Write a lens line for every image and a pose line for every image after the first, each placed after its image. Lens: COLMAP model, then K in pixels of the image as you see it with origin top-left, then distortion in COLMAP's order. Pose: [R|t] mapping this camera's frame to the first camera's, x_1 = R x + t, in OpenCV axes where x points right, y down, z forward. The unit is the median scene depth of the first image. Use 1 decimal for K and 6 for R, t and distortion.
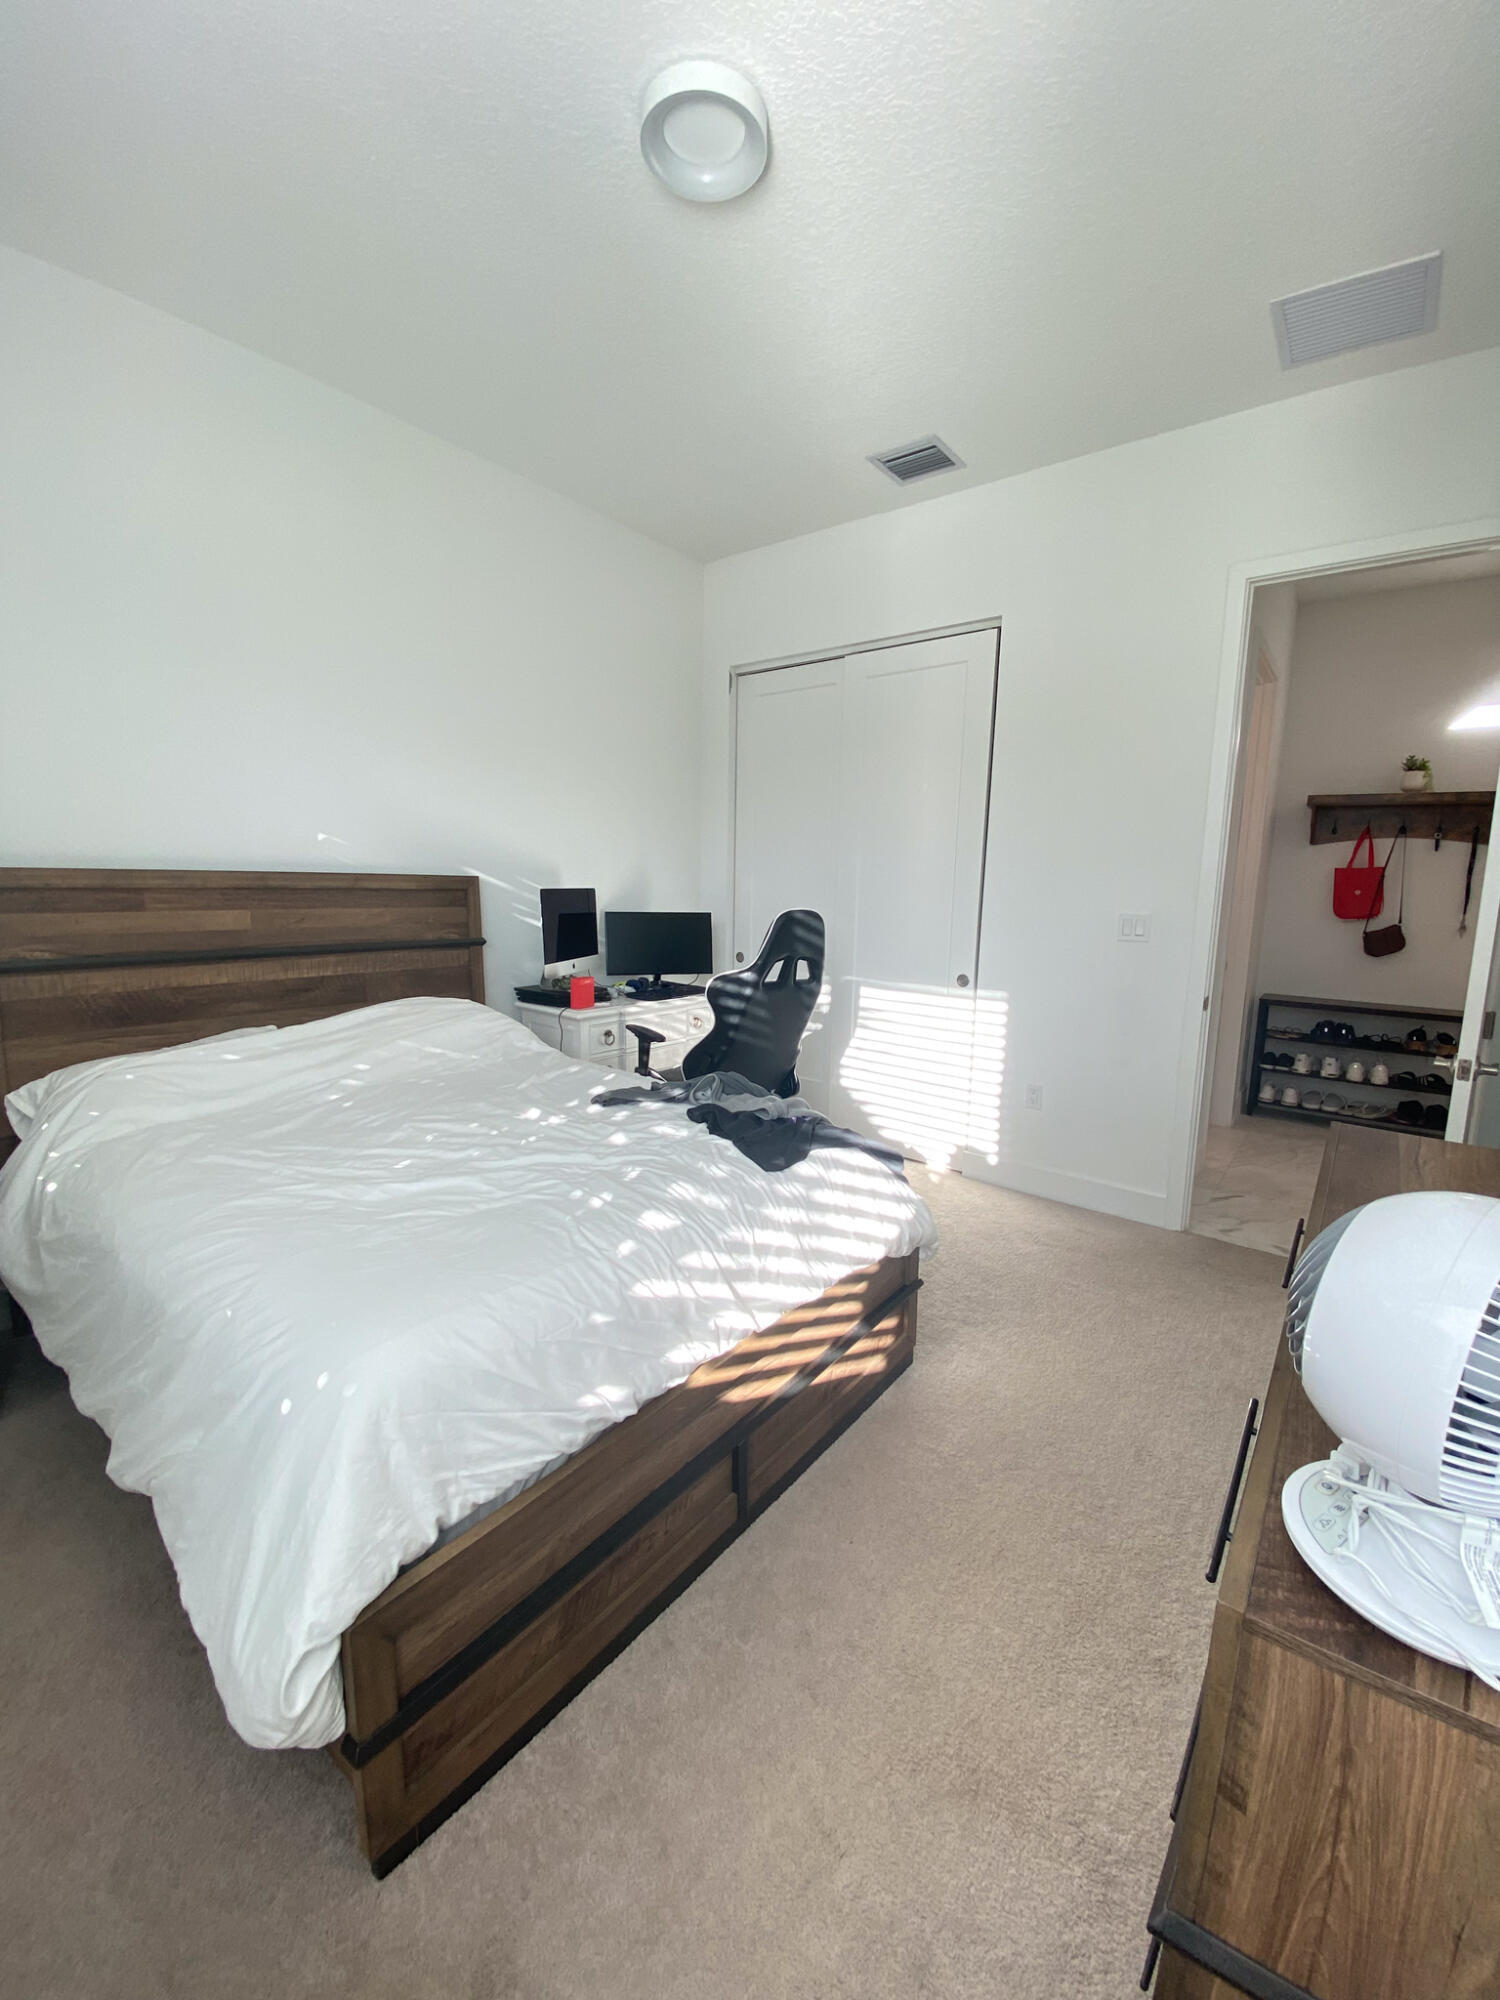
lens RADIAL K [[812.2, 0, 750.8], [0, 812.2, 1004.3], [0, 0, 1]] dist [-0.032094, -0.003750]
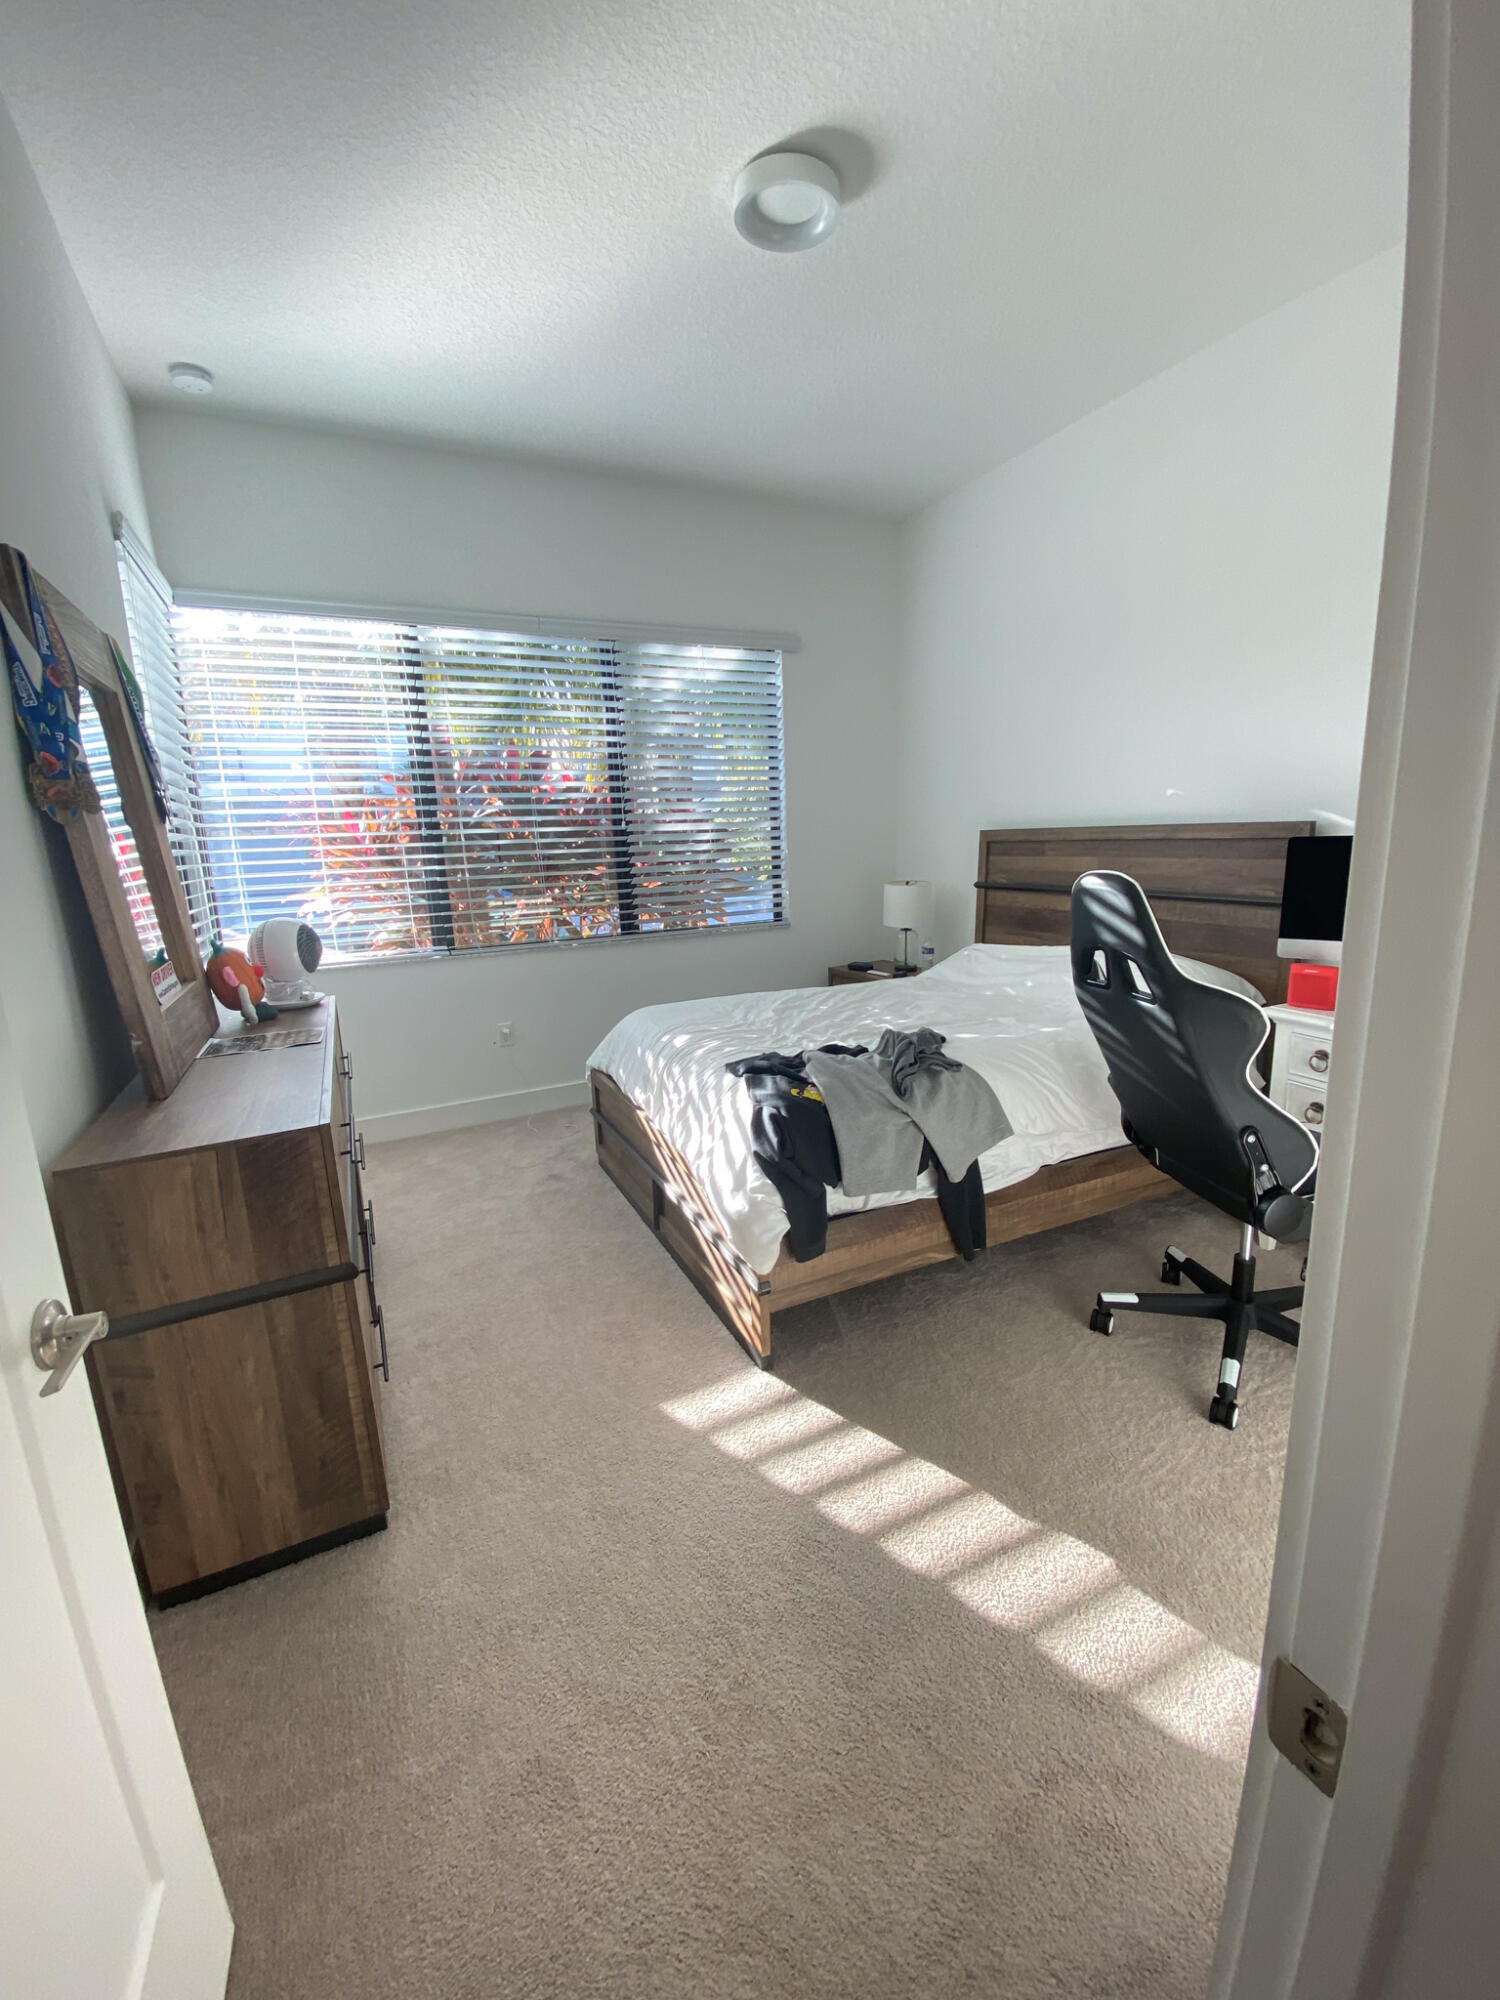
lens RADIAL K [[812.2, 0, 751.9], [0, 812.2, 1003.0], [0, 0, 1]] dist [-0.032094, -0.003750]
pose [[-0.440087, 0.175619, -0.880614, 0.737900], [-0.103394, 0.964255, 0.243971, -0.138647], [0.891983, 0.198419, -0.406198, 0.993581]]
